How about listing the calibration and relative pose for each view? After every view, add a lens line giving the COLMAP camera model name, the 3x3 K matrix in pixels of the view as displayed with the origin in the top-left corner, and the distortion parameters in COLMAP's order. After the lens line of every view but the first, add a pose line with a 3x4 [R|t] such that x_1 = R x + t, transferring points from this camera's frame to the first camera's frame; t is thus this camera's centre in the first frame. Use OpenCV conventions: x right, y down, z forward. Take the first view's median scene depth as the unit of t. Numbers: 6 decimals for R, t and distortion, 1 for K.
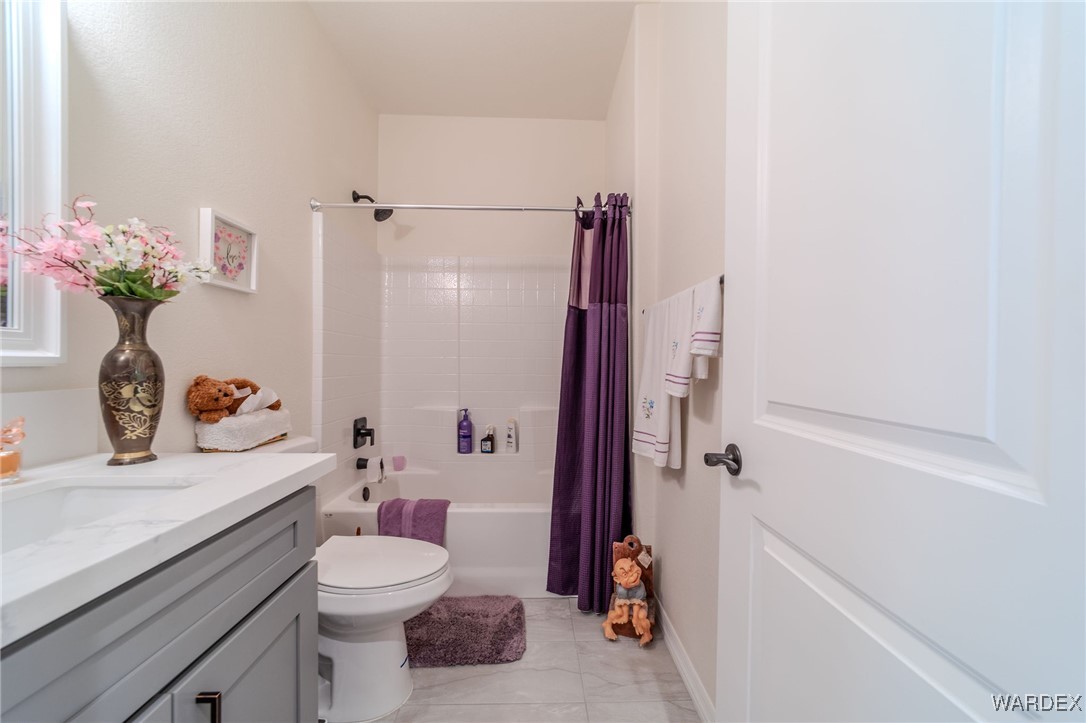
lens RADIAL K [[415.9, 0, 544.3], [0, 415.9, 363.7], [0, 0, 1]] dist [-0.018836, 0.009244]
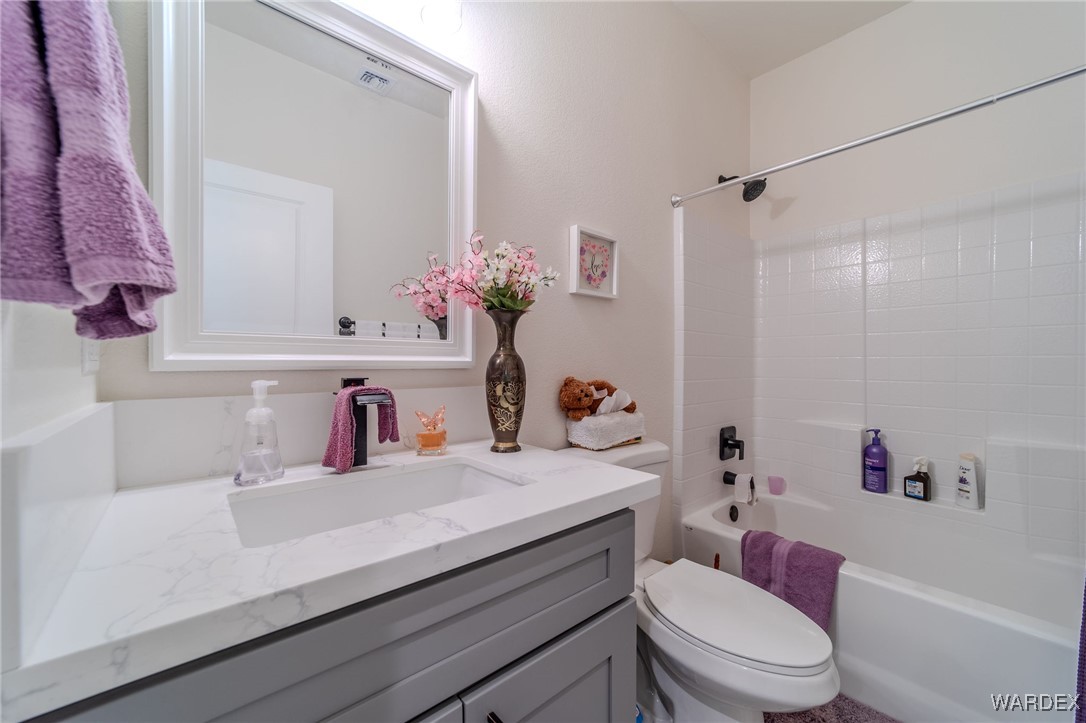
lens RADIAL K [[415.9, 0, 544.3], [0, 415.9, 363.7], [0, 0, 1]] dist [-0.018836, 0.009244]
pose [[0.635512, -0.002473, -0.772087, -0.009363], [-0.000784, 0.999992, -0.003848, -0.002124], [0.772091, 0.003051, 0.635505, 0.224265]]
